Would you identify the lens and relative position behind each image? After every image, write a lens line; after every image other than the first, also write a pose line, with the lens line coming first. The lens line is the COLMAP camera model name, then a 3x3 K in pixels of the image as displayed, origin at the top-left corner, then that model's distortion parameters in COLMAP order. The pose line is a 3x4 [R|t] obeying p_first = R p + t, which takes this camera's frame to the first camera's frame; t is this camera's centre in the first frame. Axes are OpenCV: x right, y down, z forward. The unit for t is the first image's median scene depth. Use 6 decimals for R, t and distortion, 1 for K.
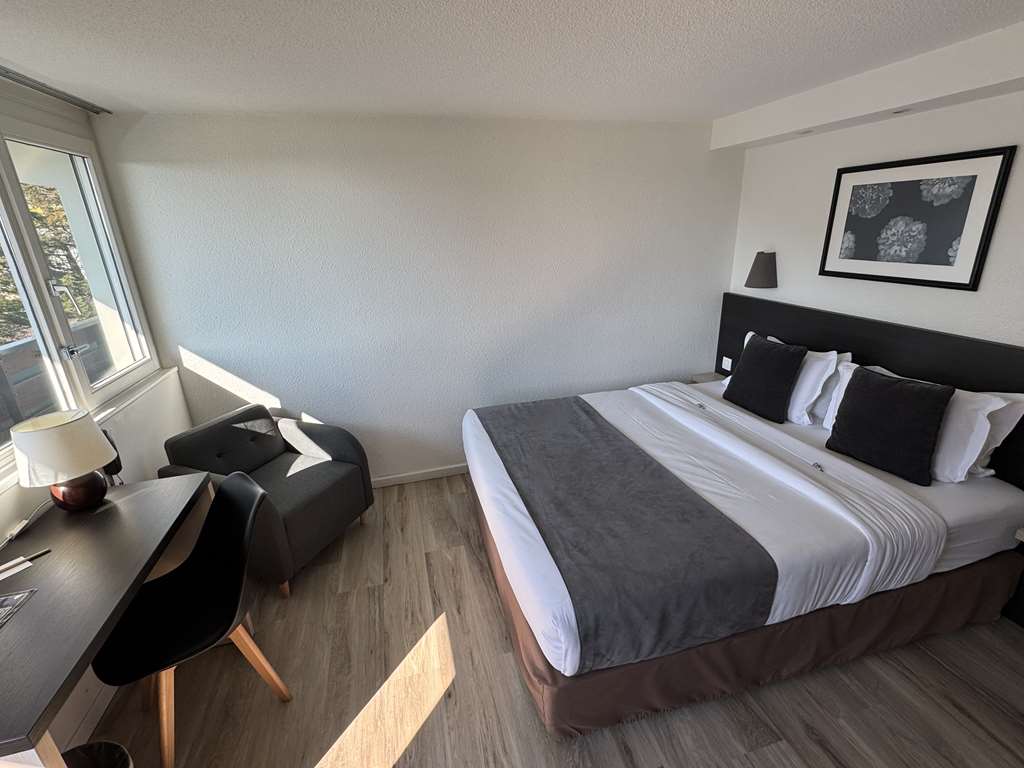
lens RADIAL K [[462.5, 0, 512.0], [0, 462.5, 384.0], [0, 0, 1]] dist [-0.002265, -0.000259]
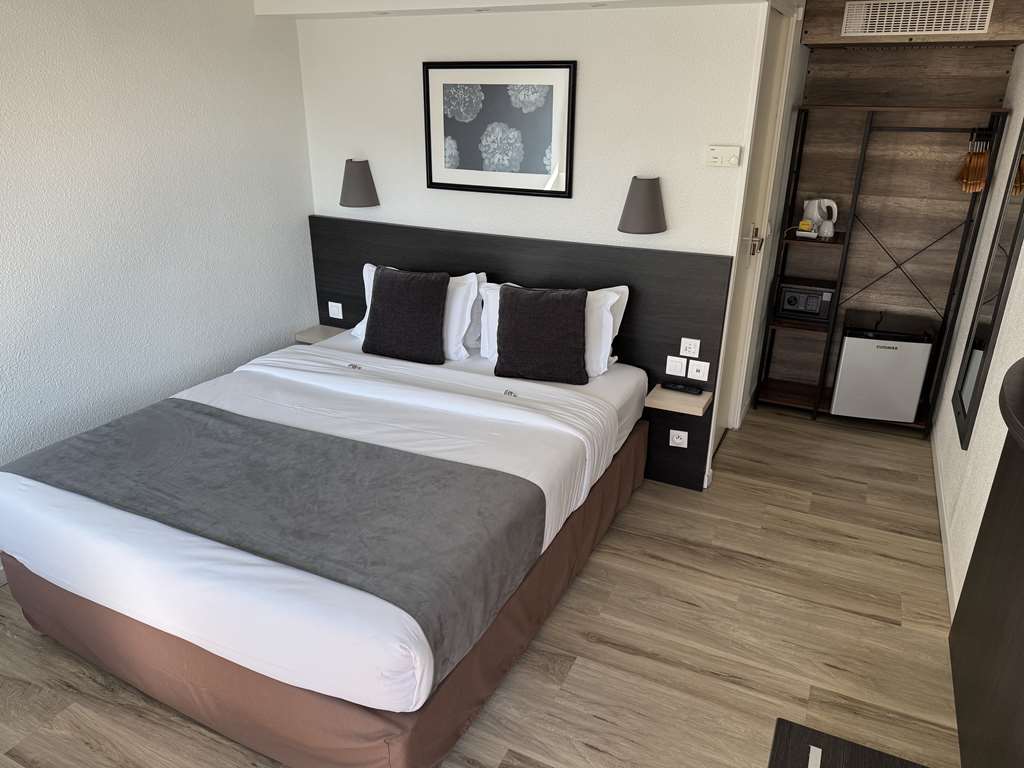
lens RADIAL K [[714.3, 0, 512.0], [0, 714.3, 384.0], [0, 0, 1]] dist [0.127782, -0.154881]
pose [[0.656648, -0.241906, 0.714350, -0.322971], [0.215888, 0.967820, 0.129291, -0.025061], [-0.722638, 0.069321, 0.687742, -0.015810]]
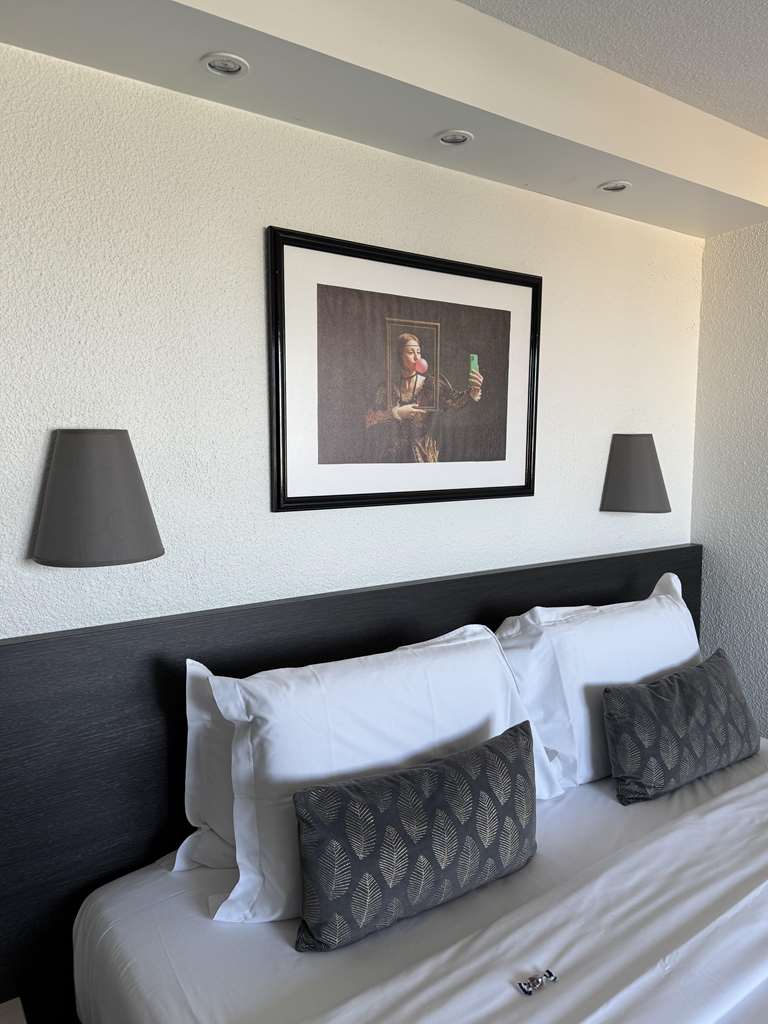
lens RADIAL K [[714.3, 0, 384.0], [0, 714.3, 512.0], [0, 0, 1]] dist [0.127782, -0.154881]
pose [[-0.330244, -0.092244, 0.939377, 0.130828], [0.301428, 0.932796, 0.197566, -0.366333], [-0.894472, 0.348399, -0.280246, 1.236153]]
